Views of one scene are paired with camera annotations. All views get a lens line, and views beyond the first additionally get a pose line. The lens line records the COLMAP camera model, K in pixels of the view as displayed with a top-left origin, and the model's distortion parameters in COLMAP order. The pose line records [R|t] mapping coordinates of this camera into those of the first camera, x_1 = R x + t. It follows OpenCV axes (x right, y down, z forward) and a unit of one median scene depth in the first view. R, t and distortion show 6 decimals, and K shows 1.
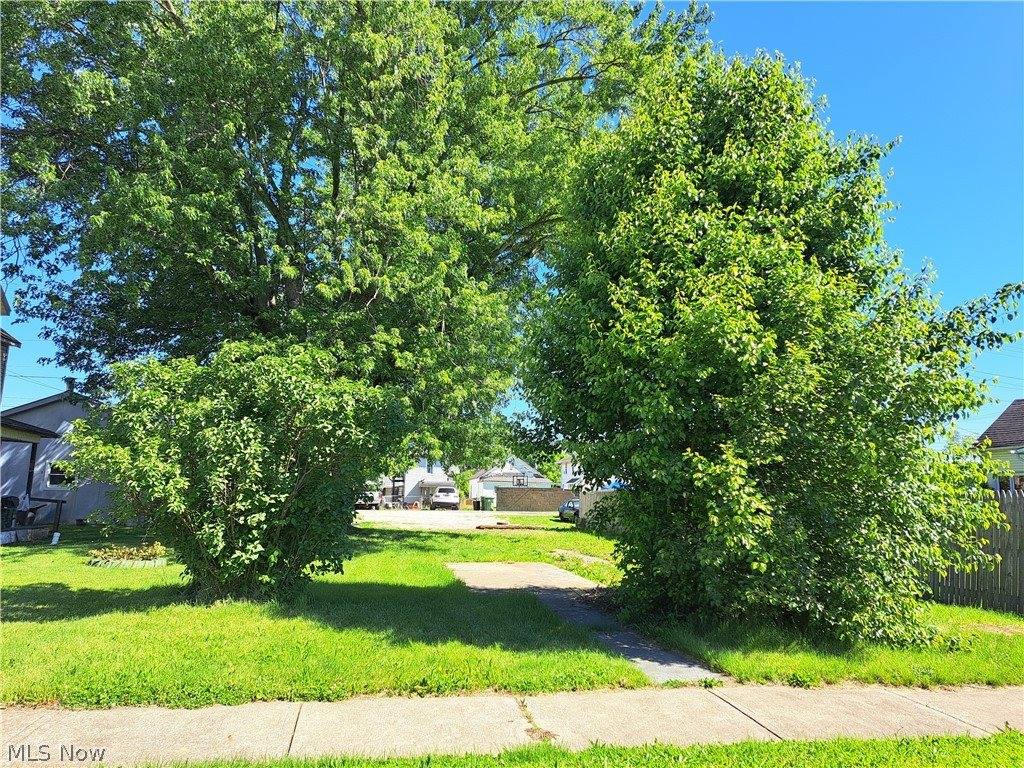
lens RADIAL K [[736.3, 0, 512.0], [0, 736.3, 384.0], [0, 0, 1]] dist [0.107847, -0.133270]
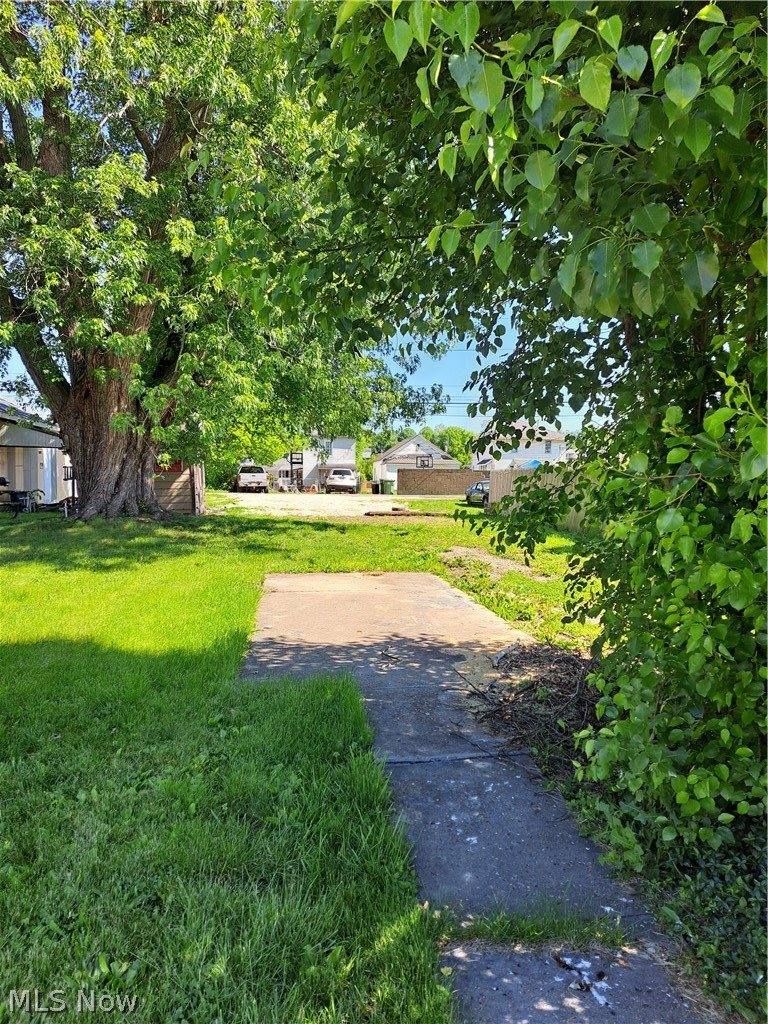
lens RADIAL K [[730.2, 0, 384.0], [0, 730.2, 512.0], [0, 0, 1]] dist [0.120435, -0.195341]
pose [[0.998489, -0.001547, -0.054922, 0.075864], [0.012144, 0.981095, 0.193144, 0.126579], [0.053585, -0.193519, 0.979632, 0.755848]]
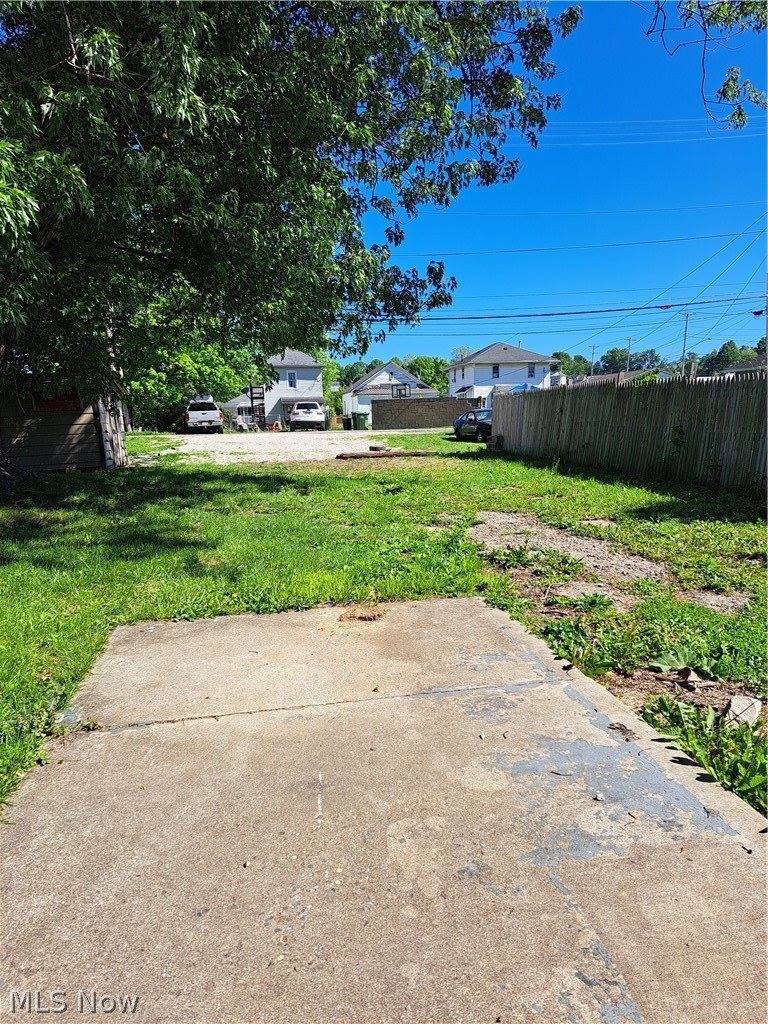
lens RADIAL K [[730.2, 0, 384.0], [0, 730.2, 512.0], [0, 0, 1]] dist [0.120435, -0.195341]
pose [[0.998995, -0.040283, -0.019678, 0.020468], [0.044193, 0.958668, 0.281074, 0.237538], [0.007542, -0.281661, 0.959484, 1.438674]]
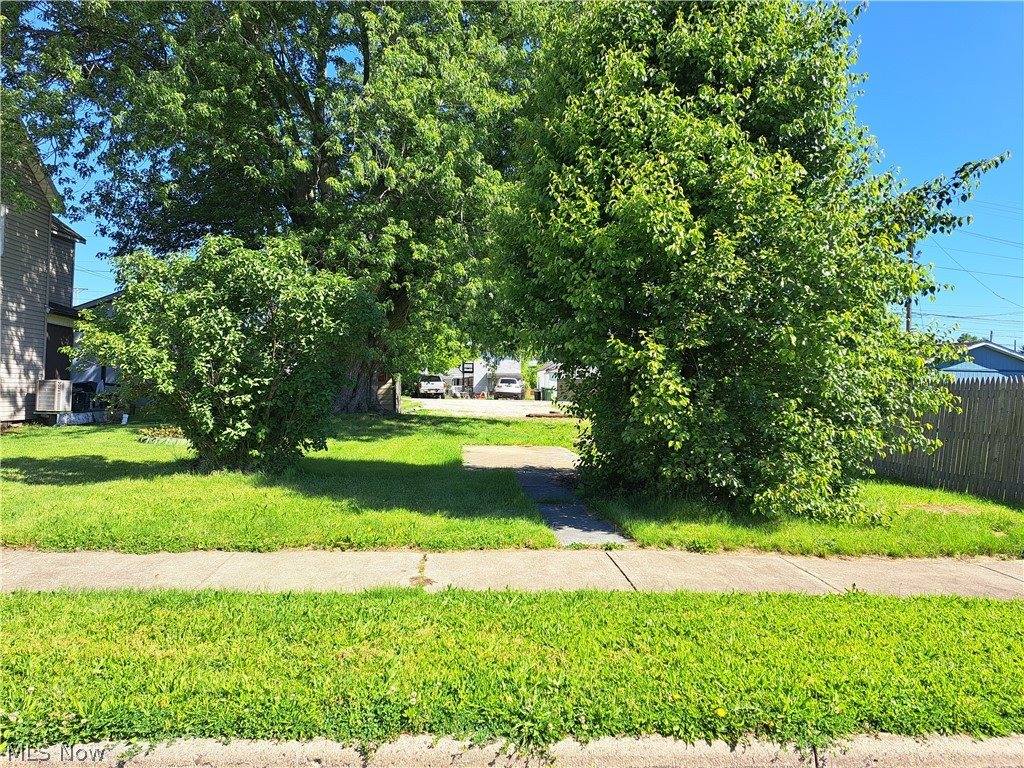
lens RADIAL K [[730.2, 0, 520.7], [0, 730.2, 382.7], [0, 0, 1]] dist [0.120435, -0.195341]
pose [[0.995348, 0.003976, -0.096261, 0.170630], [0.009853, 0.989709, 0.142756, 0.004288], [0.095838, -0.143040, 0.985066, -0.030254]]
